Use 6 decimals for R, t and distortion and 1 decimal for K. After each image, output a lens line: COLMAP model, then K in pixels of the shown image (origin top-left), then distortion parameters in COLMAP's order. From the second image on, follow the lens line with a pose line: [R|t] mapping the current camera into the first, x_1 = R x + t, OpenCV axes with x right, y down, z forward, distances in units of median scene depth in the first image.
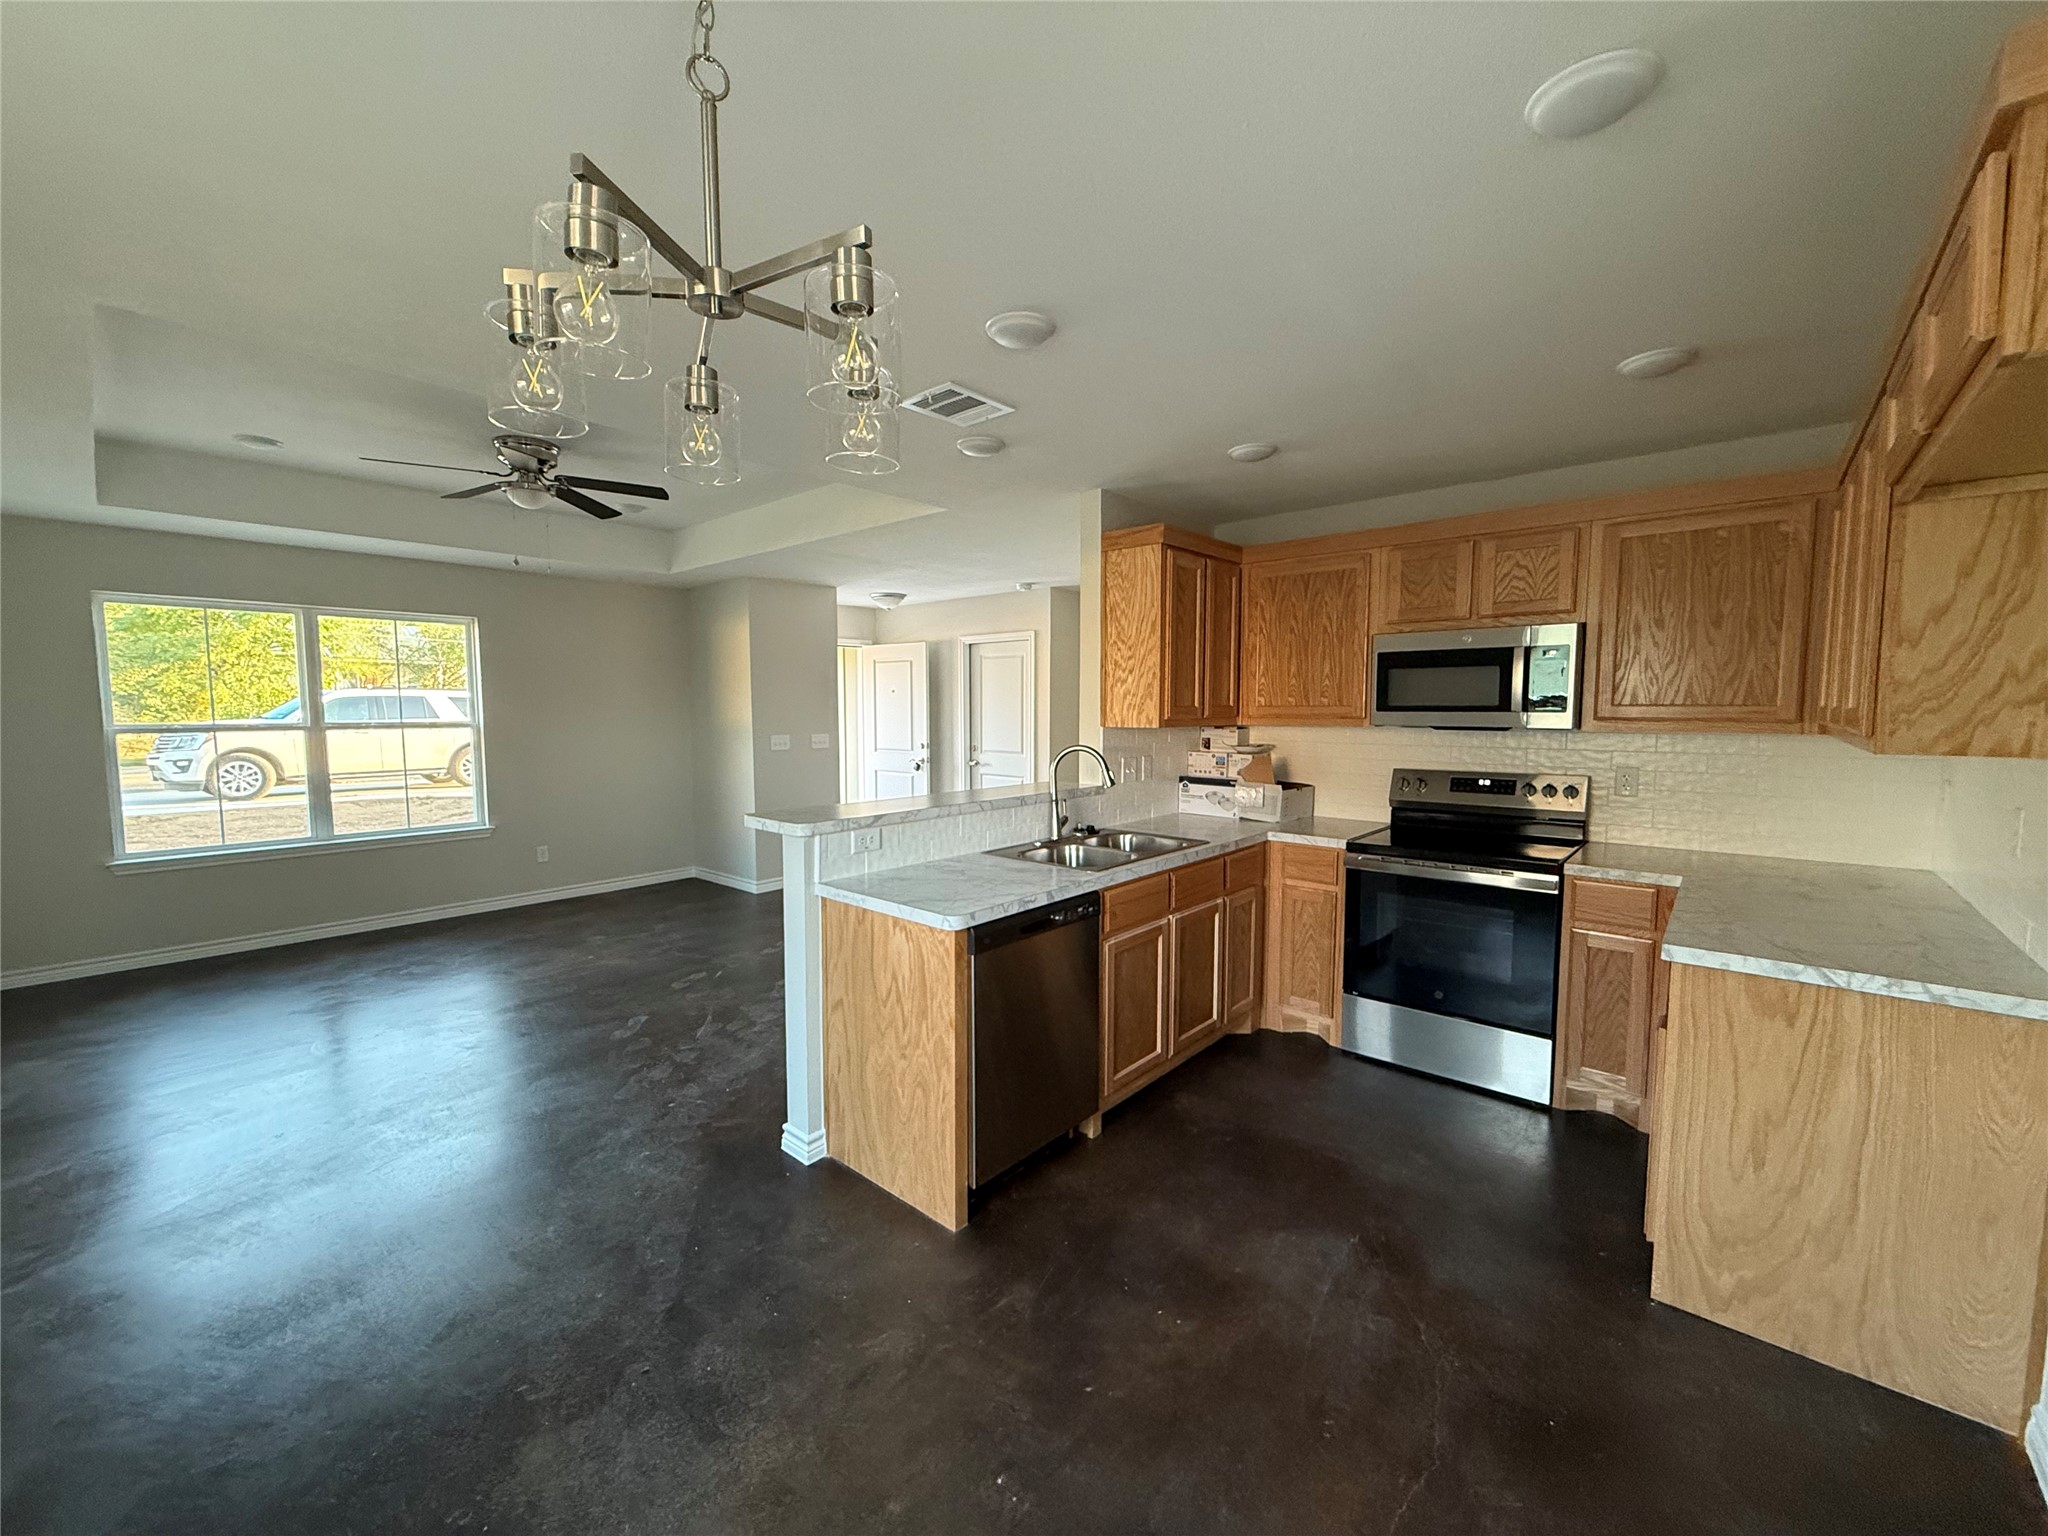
lens RADIAL K [[817.9, 0, 1019.5], [0, 817.9, 770.5], [0, 0, 1]] dist [0.002592, 0.000345]
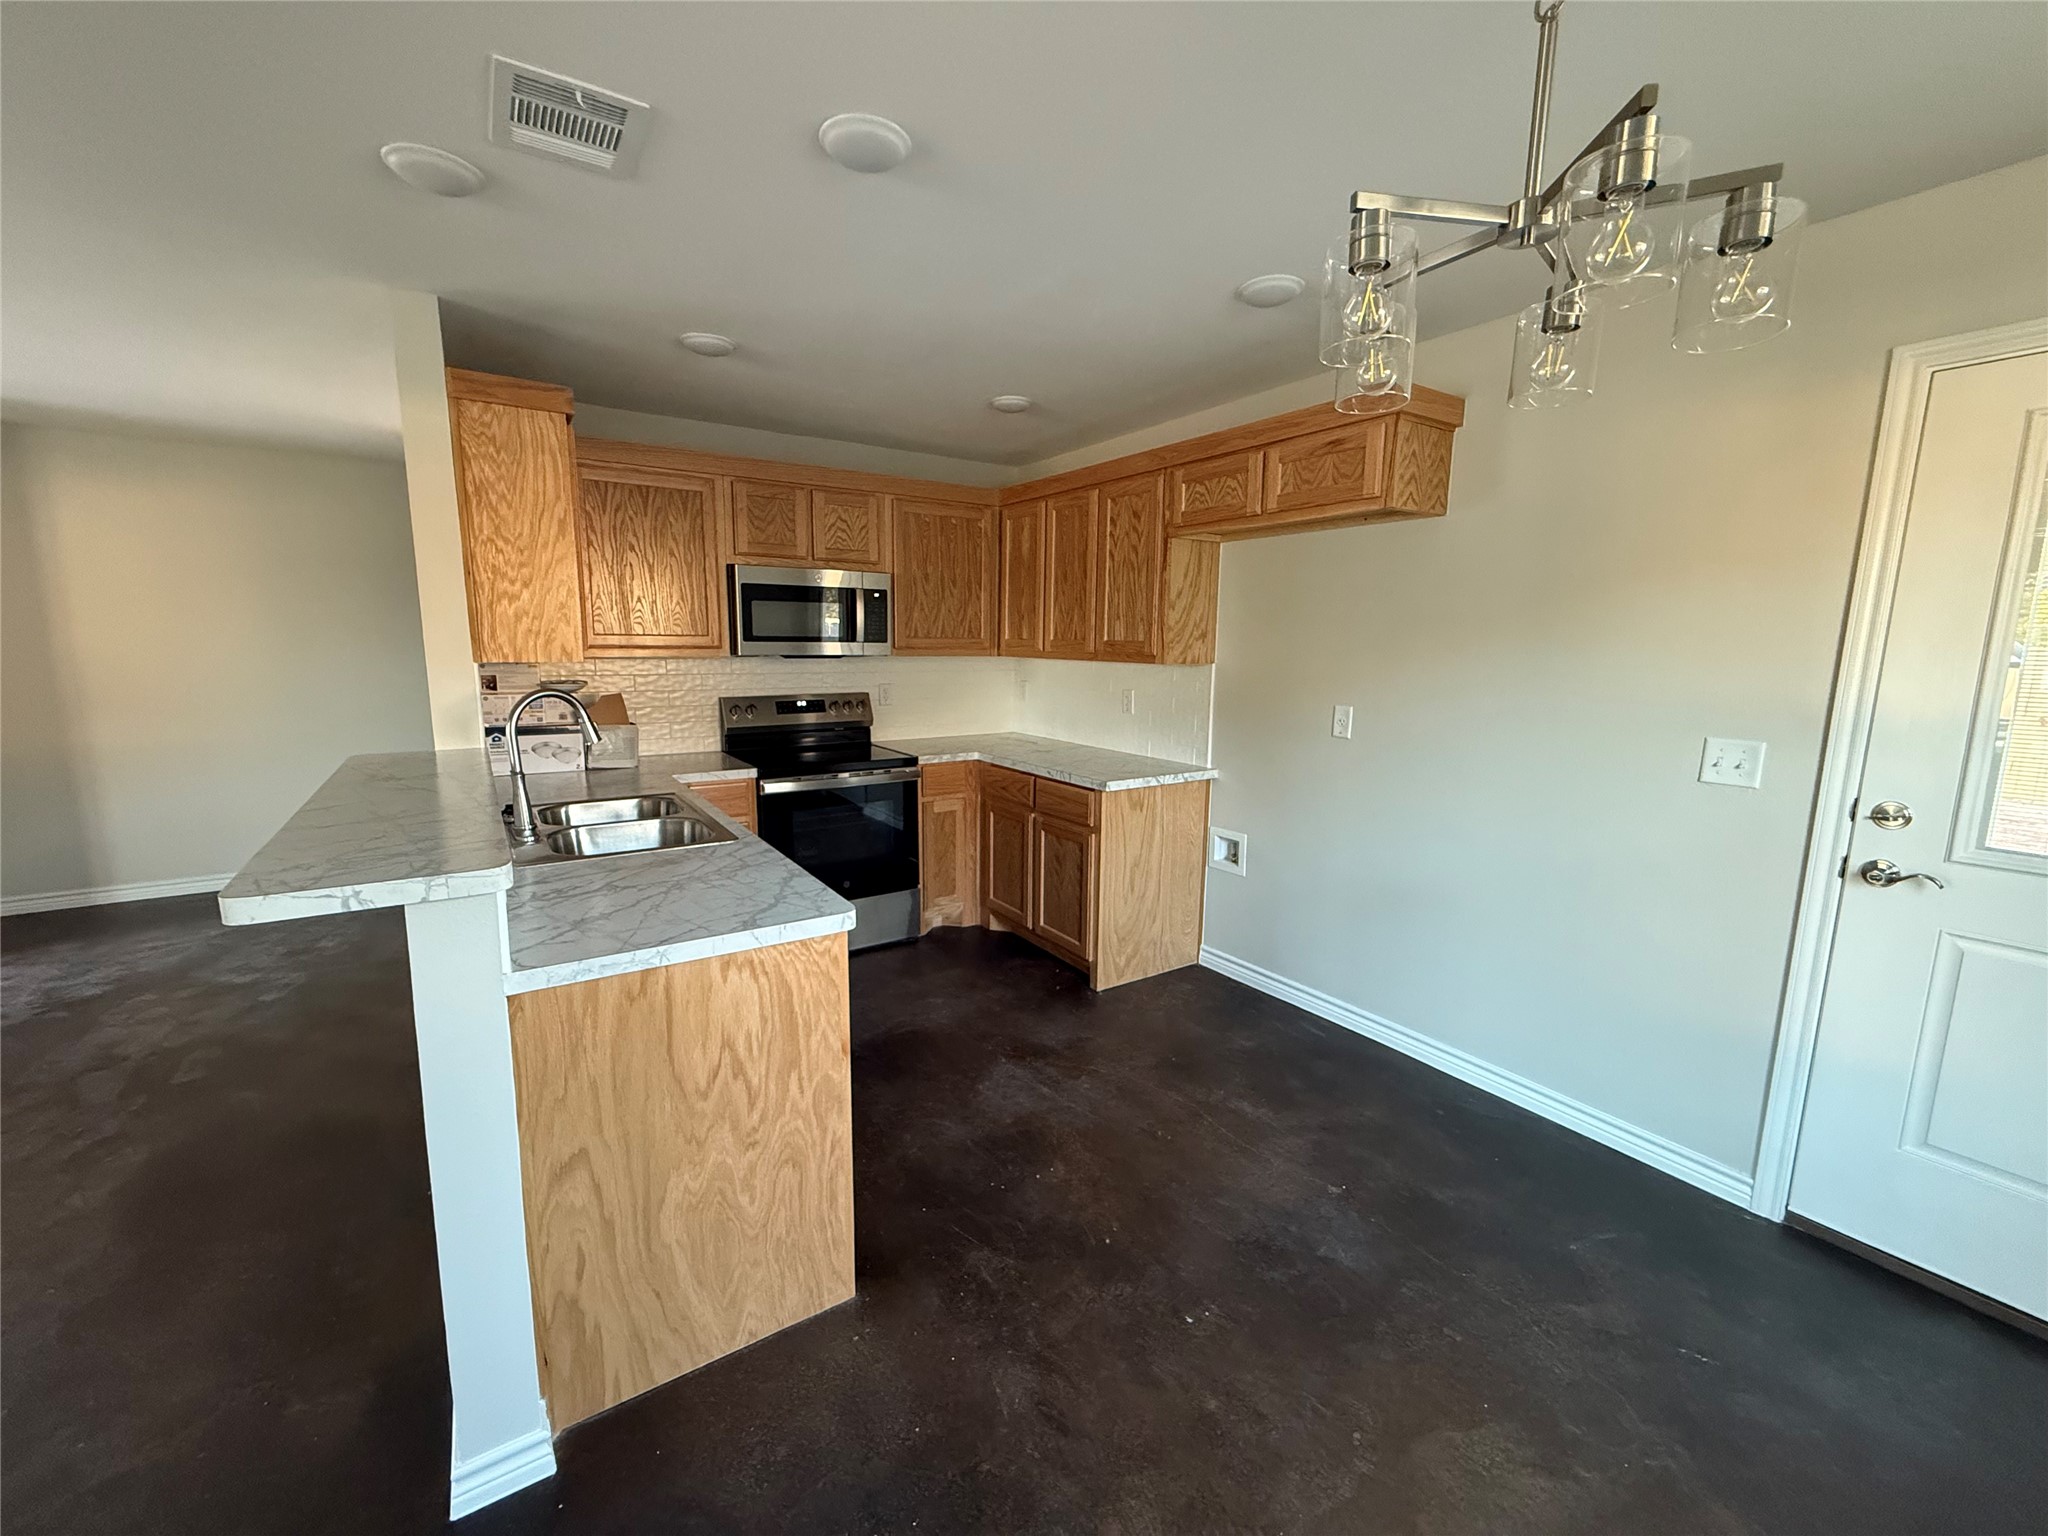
lens RADIAL K [[817.9, 0, 1018.7], [0, 817.9, 766.6], [0, 0, 1]] dist [0.002592, 0.000345]
pose [[0.259772, -0.144833, 0.954747, -0.607080], [0.066839, 0.989014, 0.131846, -0.037051], [-0.963354, 0.029565, 0.266598, 0.514236]]
